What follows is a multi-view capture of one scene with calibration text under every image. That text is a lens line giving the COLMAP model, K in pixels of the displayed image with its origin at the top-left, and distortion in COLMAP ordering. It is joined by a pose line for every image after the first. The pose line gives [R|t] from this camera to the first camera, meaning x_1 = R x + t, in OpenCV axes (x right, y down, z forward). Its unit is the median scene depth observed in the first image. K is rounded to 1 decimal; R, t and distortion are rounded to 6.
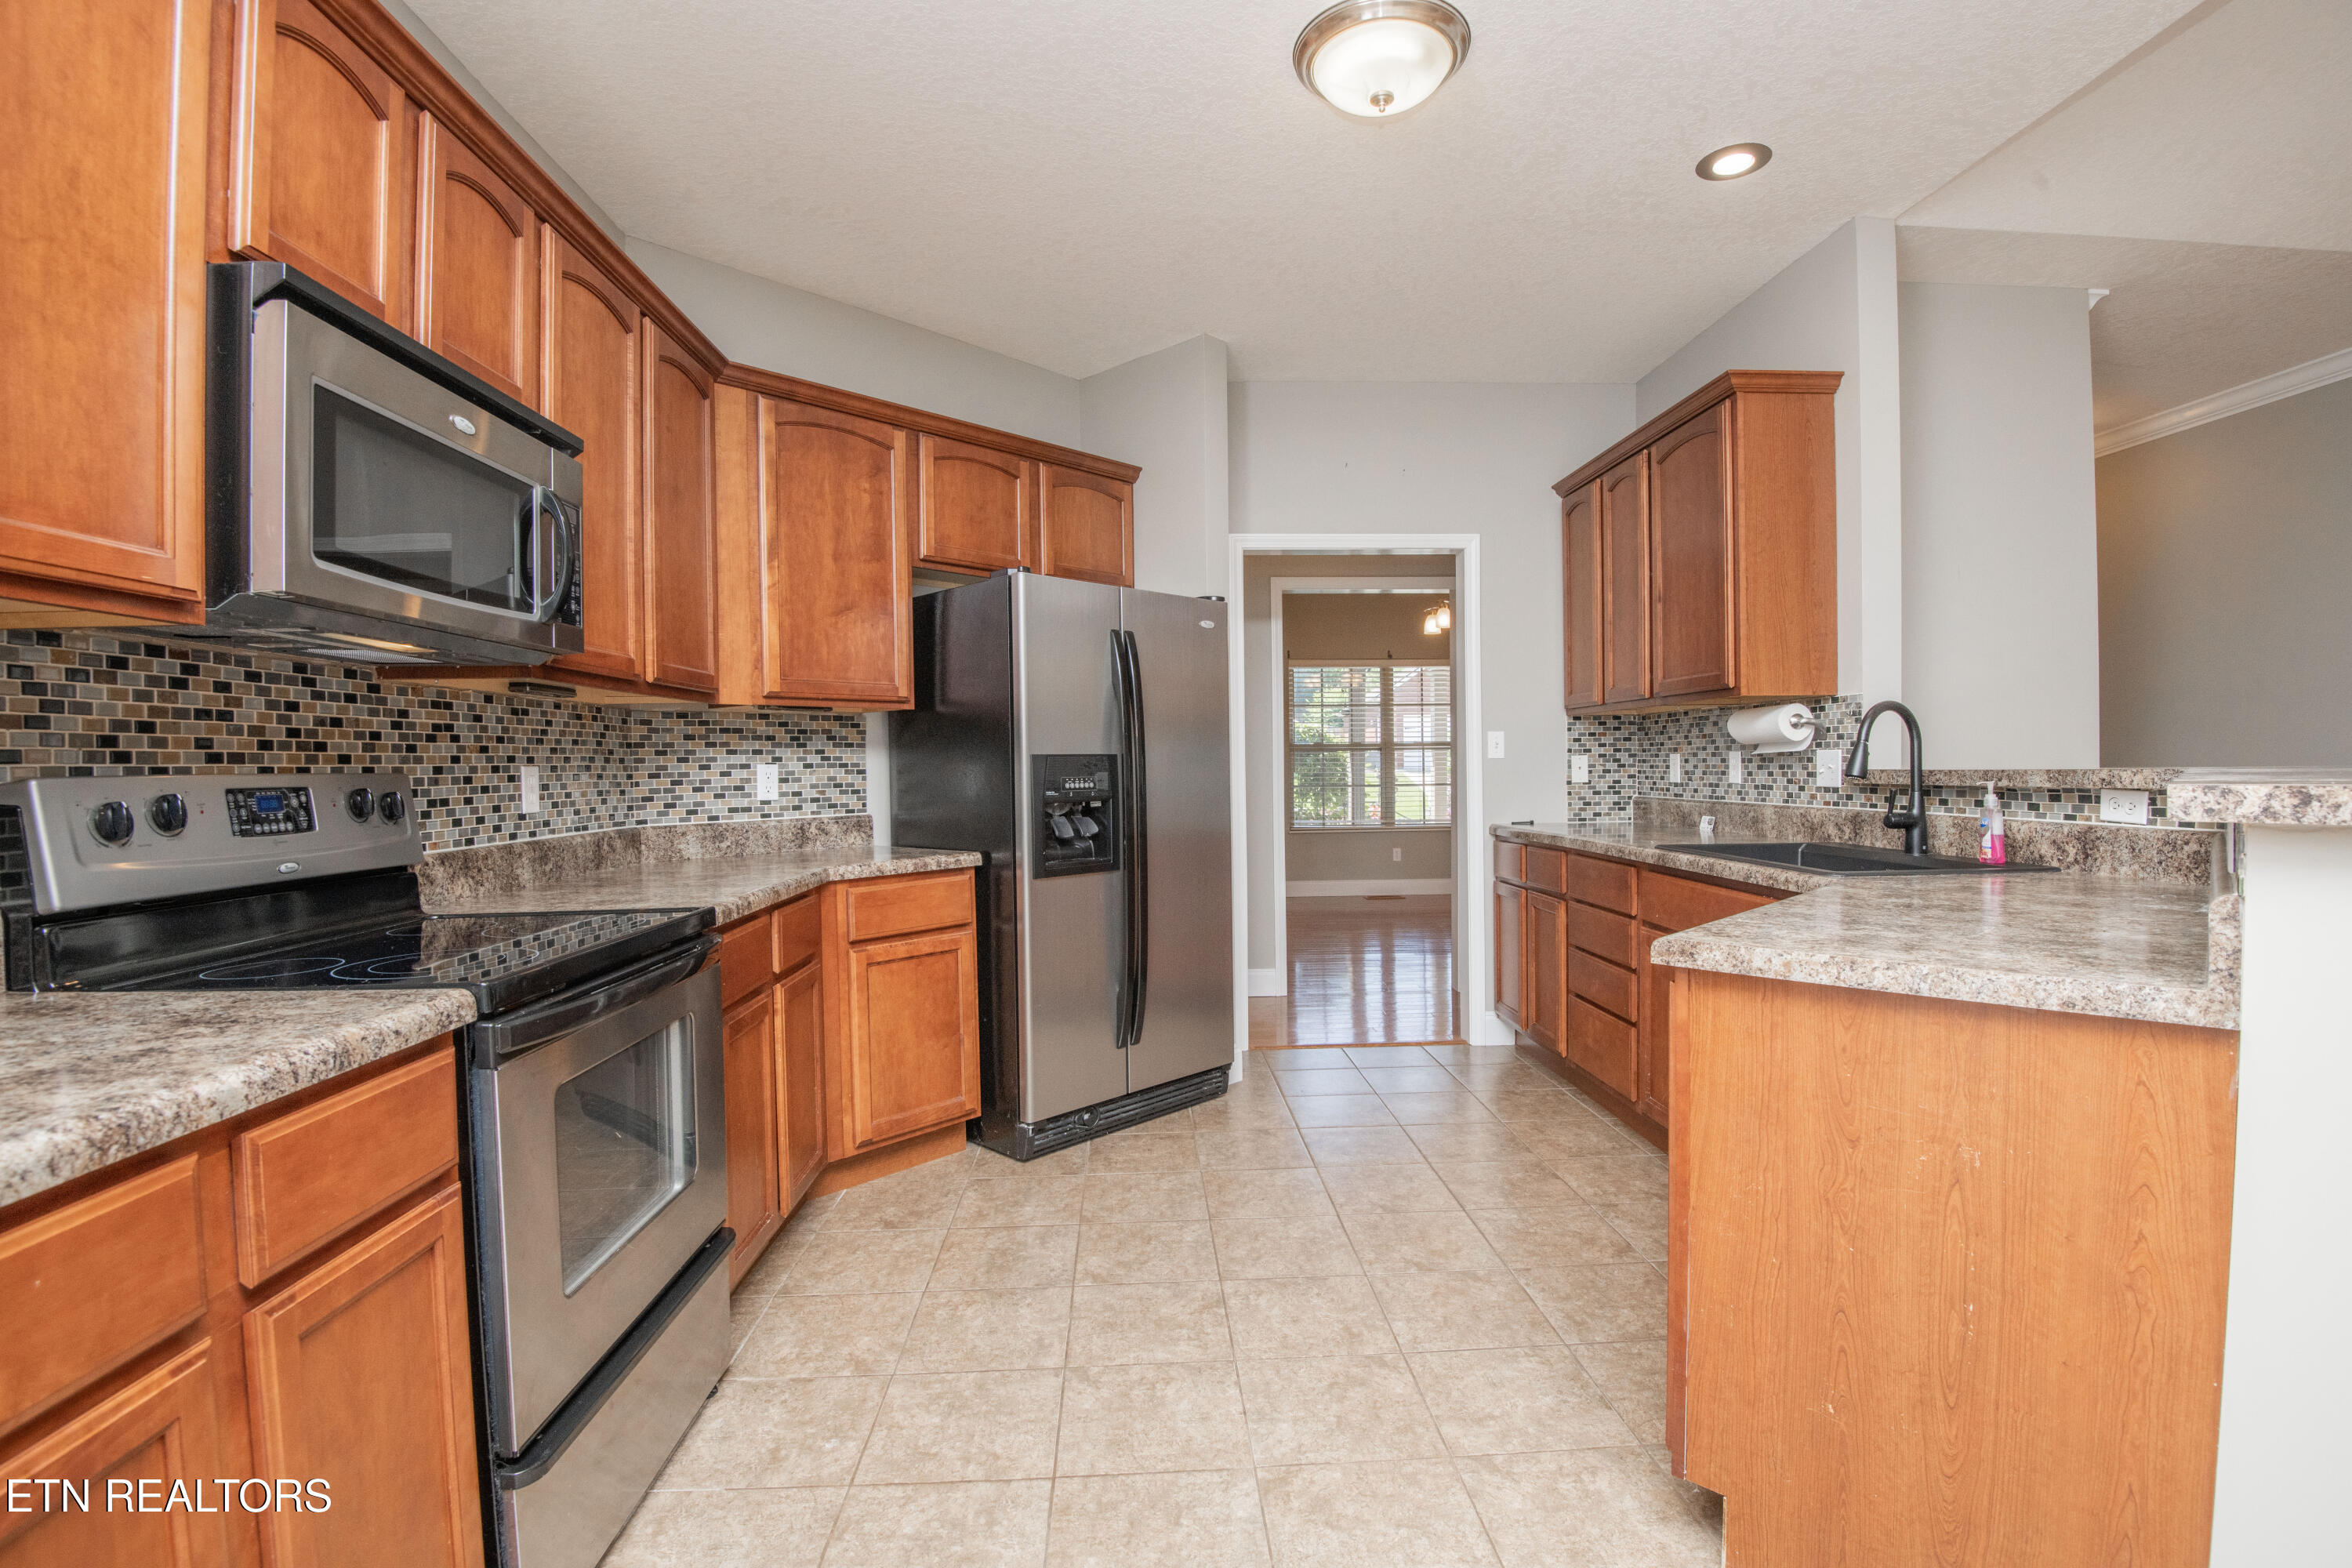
lens RADIAL K [[1084.6, 0, 1184.9], [0, 1084.6, 783.0], [0, 0, 1]] dist [-0.008821, -0.022836]
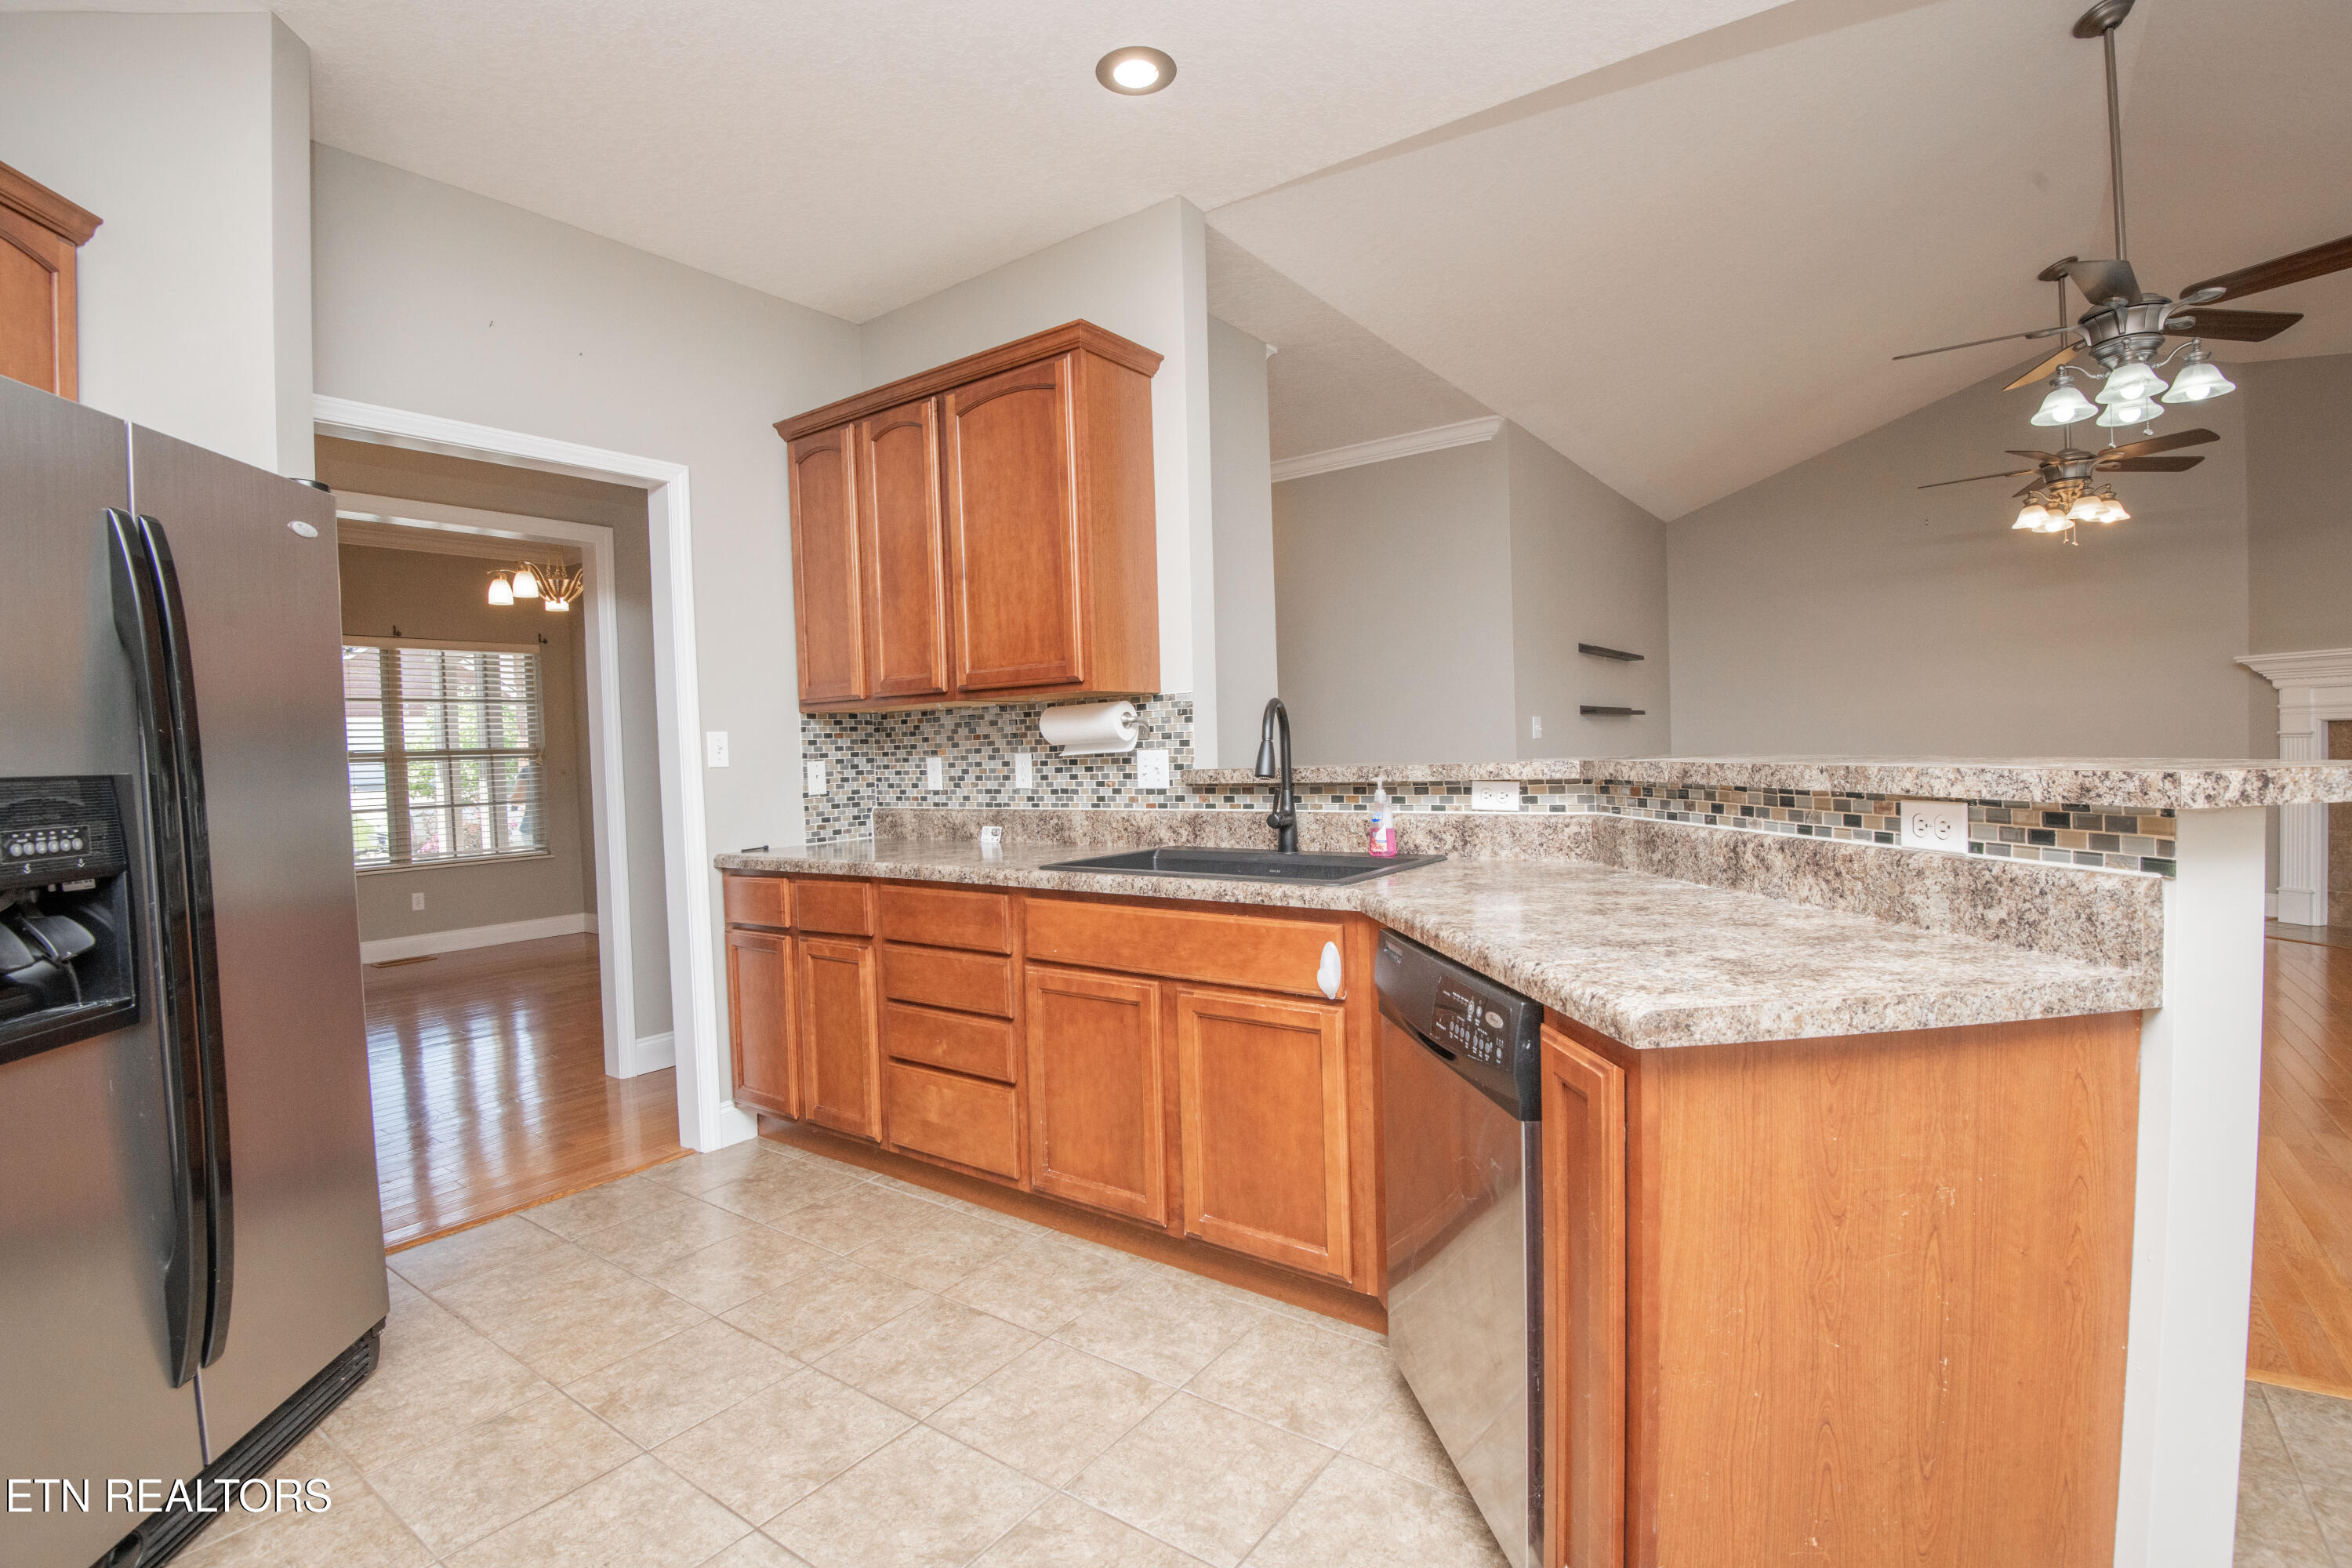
lens RADIAL K [[1084.6, 0, 1184.9], [0, 1084.6, 783.0], [0, 0, 1]] dist [-0.008821, -0.022836]
pose [[0.624184, -0.032778, 0.780590, -0.176745], [0.037683, 0.999220, 0.011826, -0.014954], [-0.780368, 0.022033, 0.624932, 0.479054]]
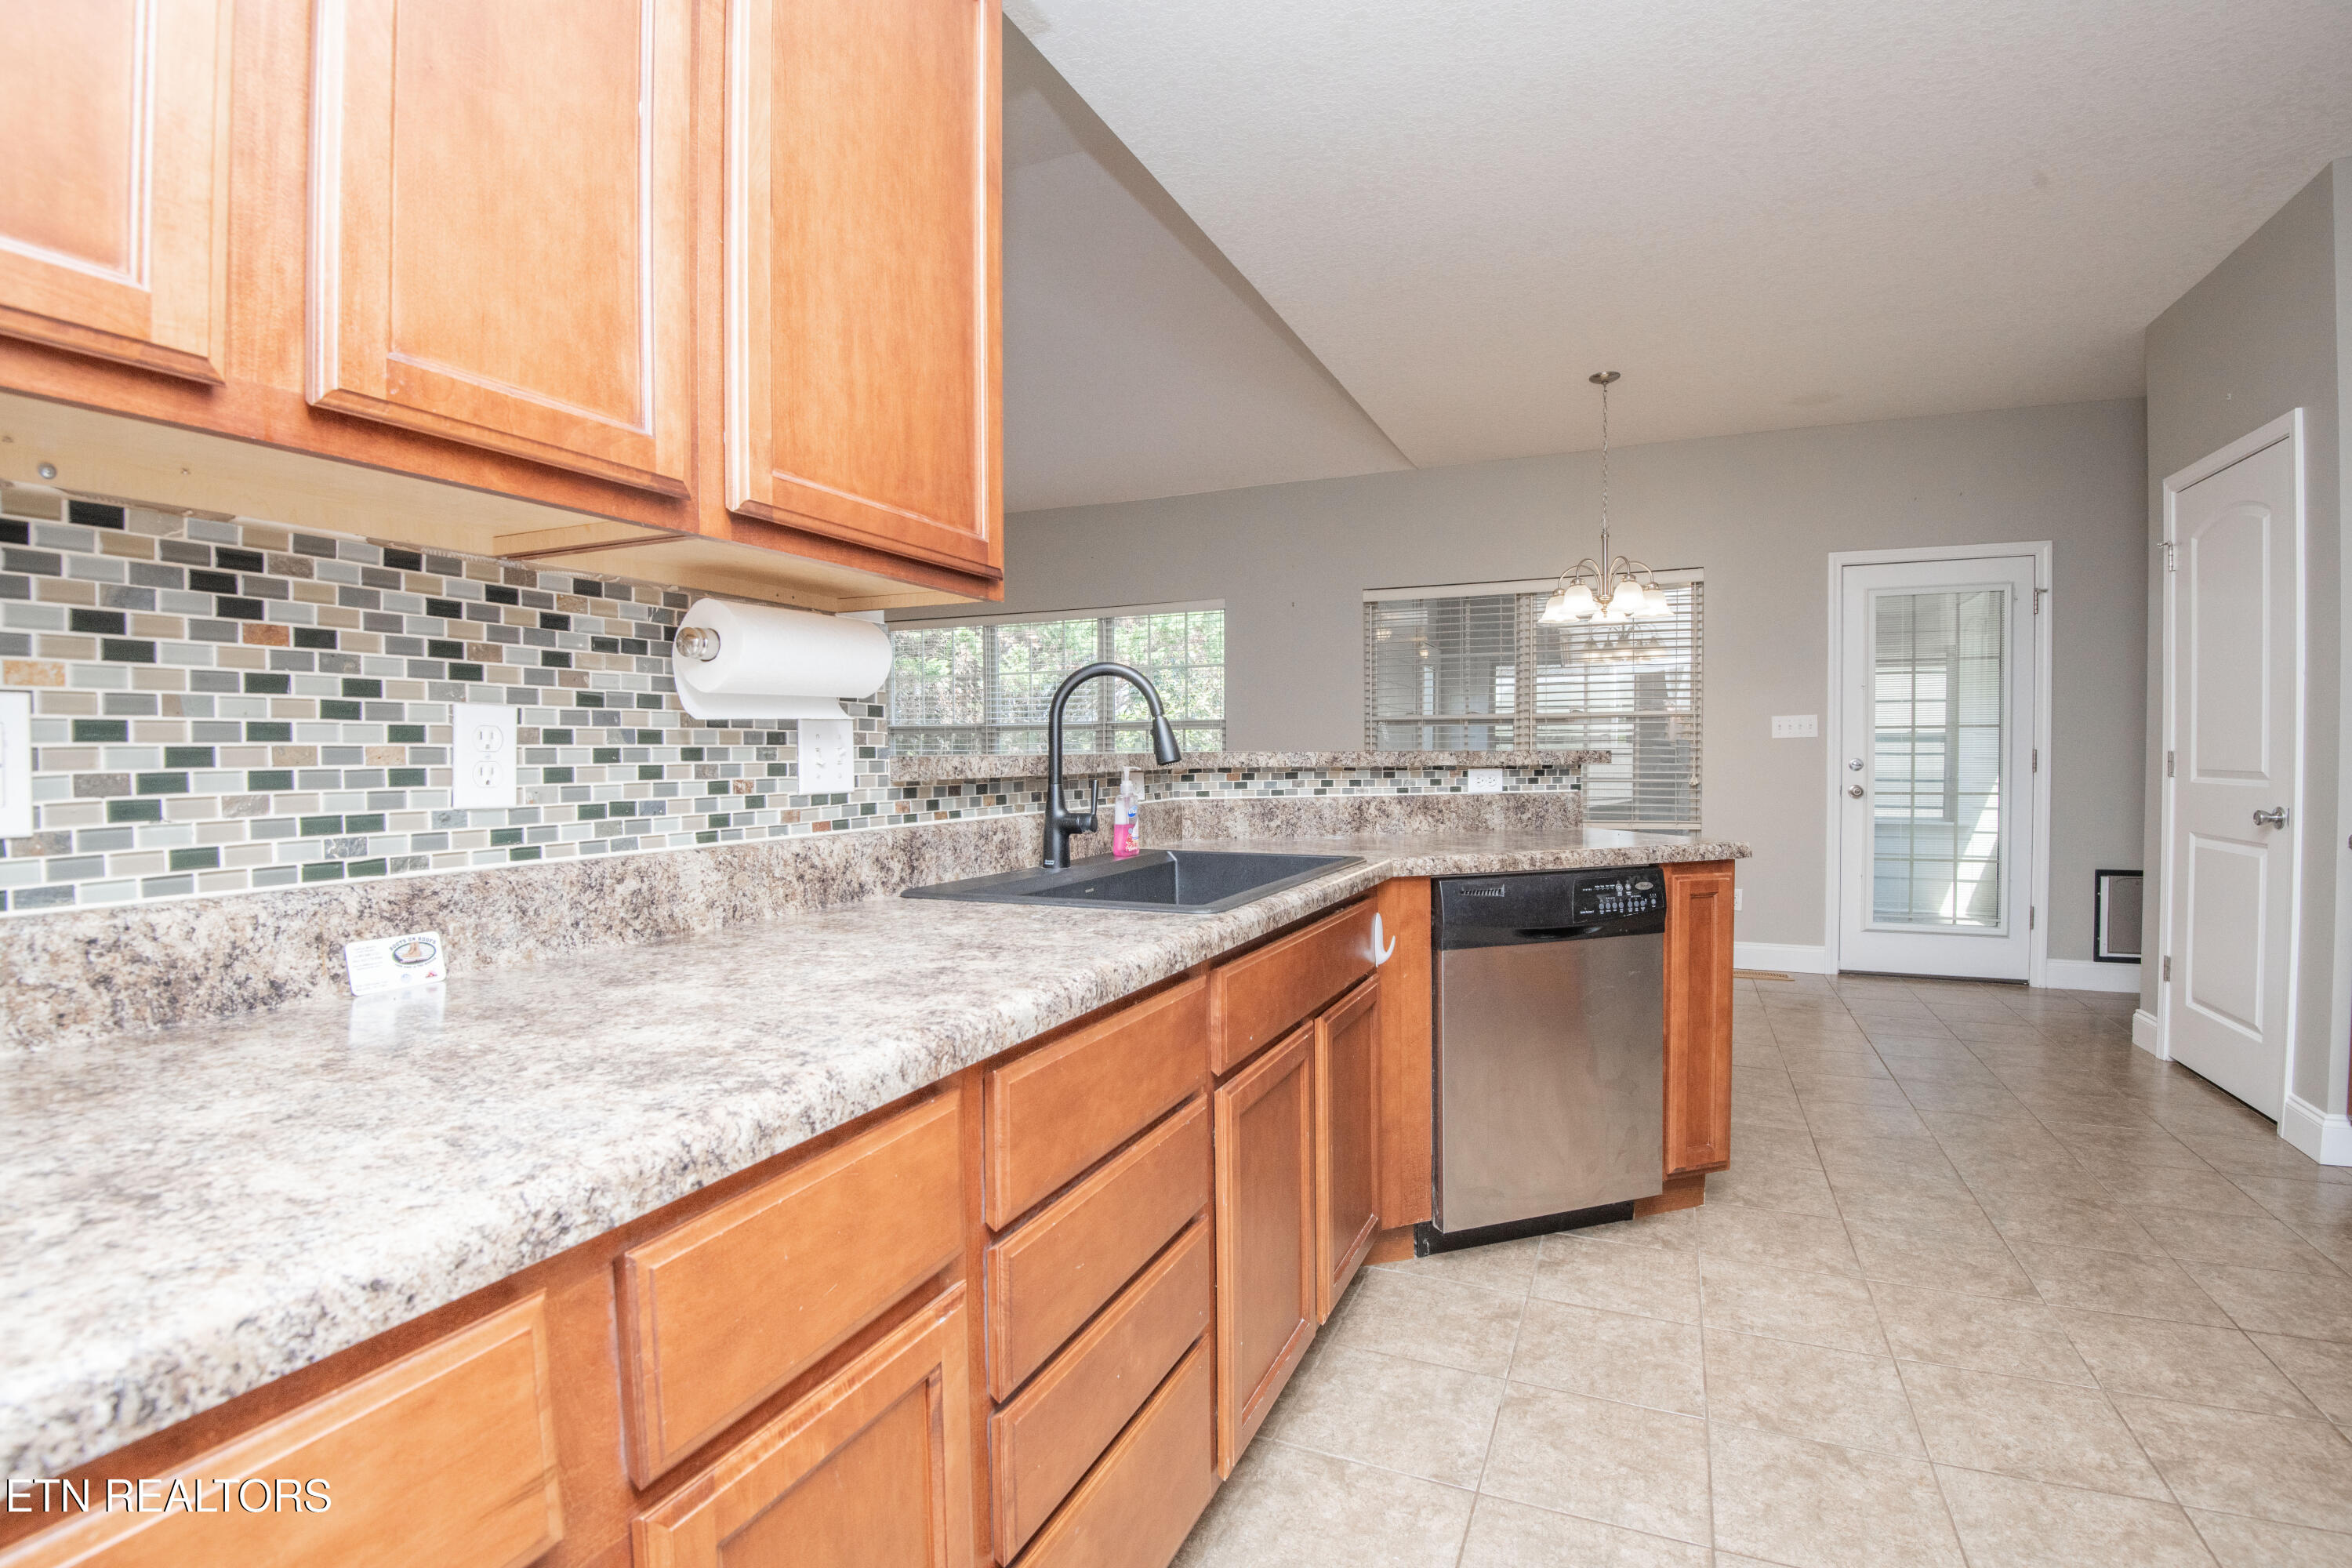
lens RADIAL K [[1084.6, 0, 1184.9], [0, 1084.6, 783.0], [0, 0, 1]] dist [-0.008821, -0.022836]
pose [[-0.893980, 0.005867, 0.448068, 0.283280], [0.025026, 0.999007, 0.036850, -0.019823], [-0.447407, 0.044156, -0.893240, 1.758509]]
